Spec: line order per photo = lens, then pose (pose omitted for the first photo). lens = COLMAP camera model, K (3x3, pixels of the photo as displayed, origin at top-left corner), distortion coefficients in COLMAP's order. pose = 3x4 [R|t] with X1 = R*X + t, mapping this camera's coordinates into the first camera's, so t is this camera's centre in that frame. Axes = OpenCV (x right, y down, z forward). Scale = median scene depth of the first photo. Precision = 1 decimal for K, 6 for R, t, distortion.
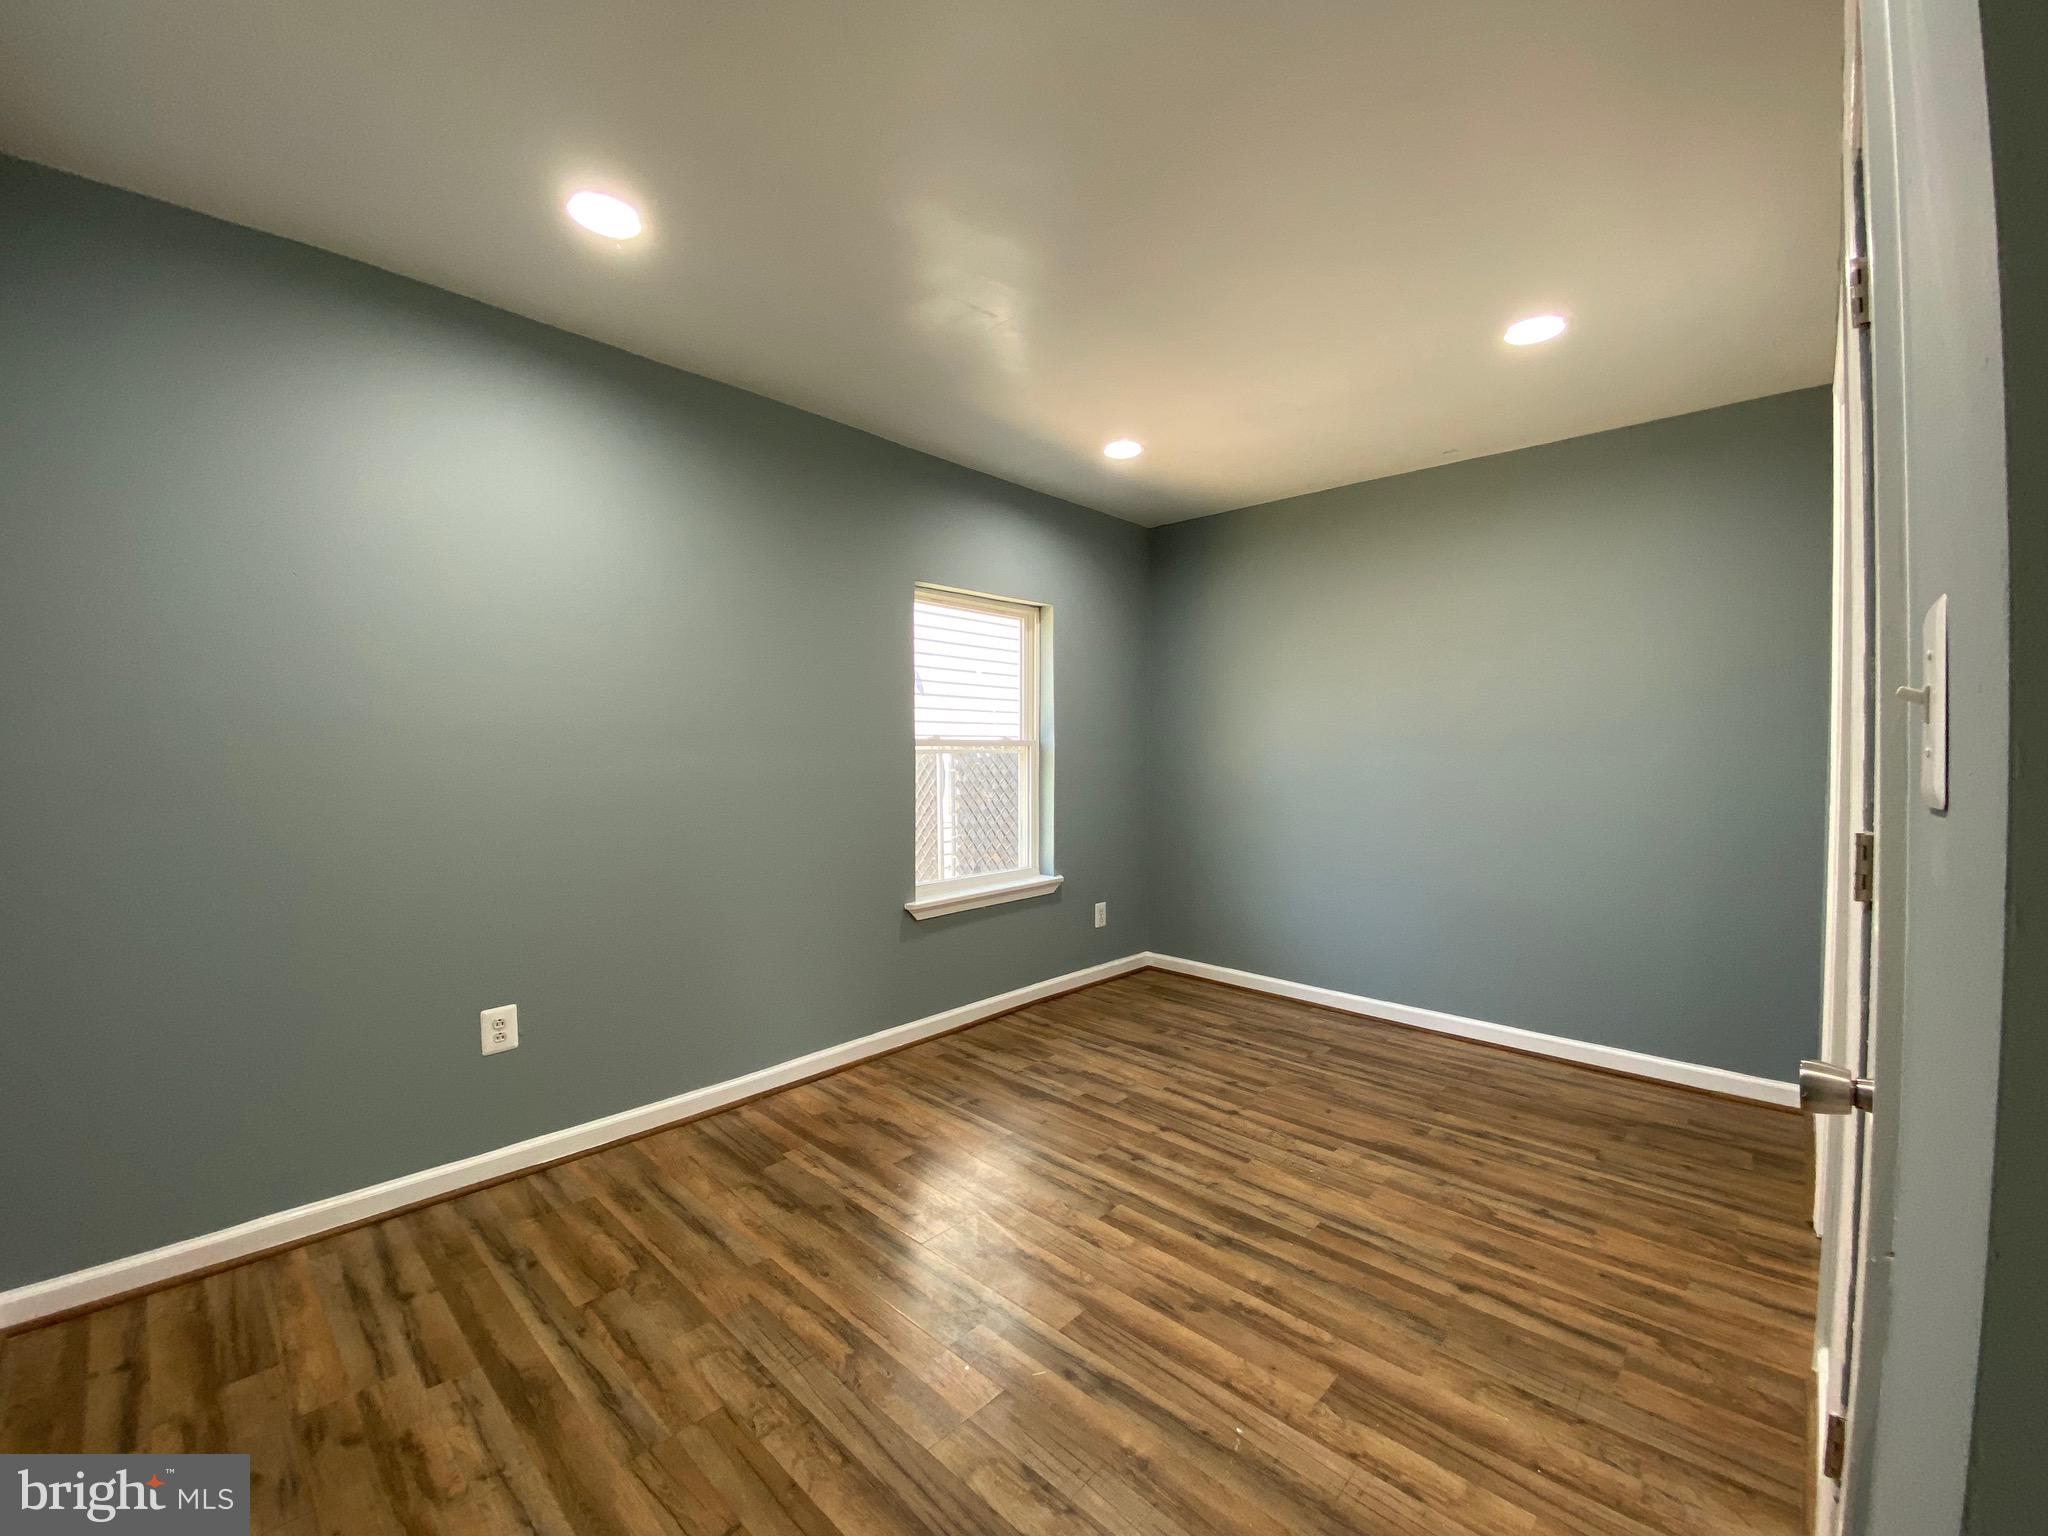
lens RADIAL K [[832.7, 0, 1022.3], [0, 832.7, 756.7], [0, 0, 1]] dist [0.018692, -0.015703]
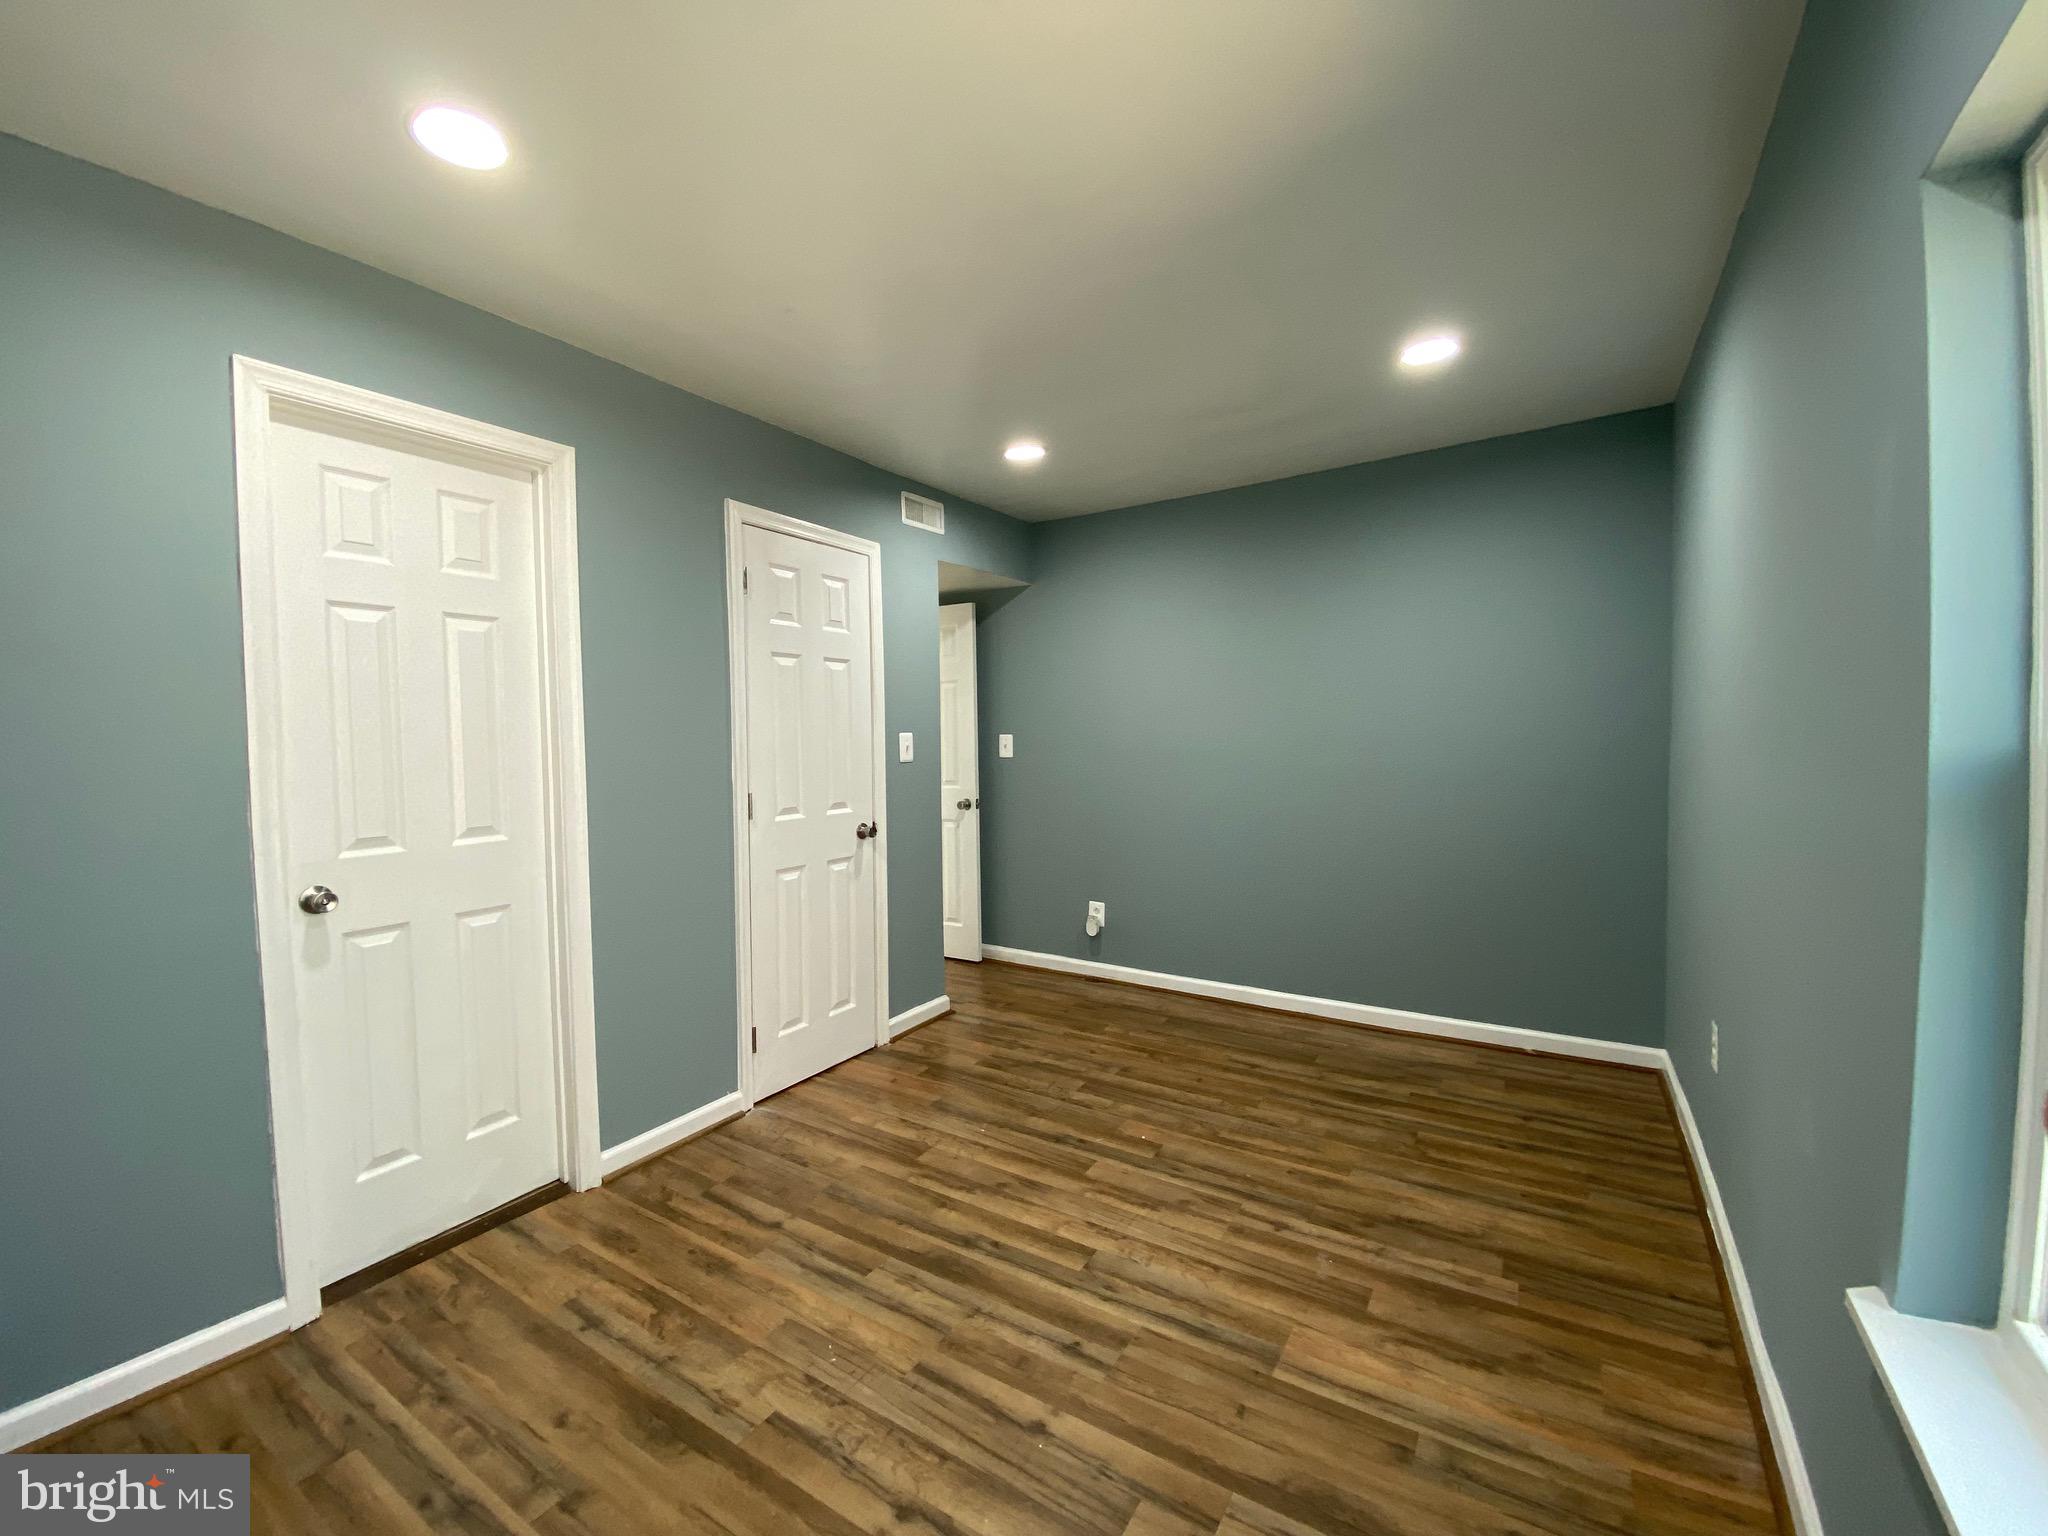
lens RADIAL K [[832.7, 0, 1026.4], [0, 832.7, 767.8], [0, 0, 1]] dist [0.018692, -0.015703]
pose [[-0.980500, 0.022807, -0.195193, 0.347043], [0.013009, 0.998597, 0.051332, -0.053707], [0.196090, 0.047792, -0.979421, 1.905832]]
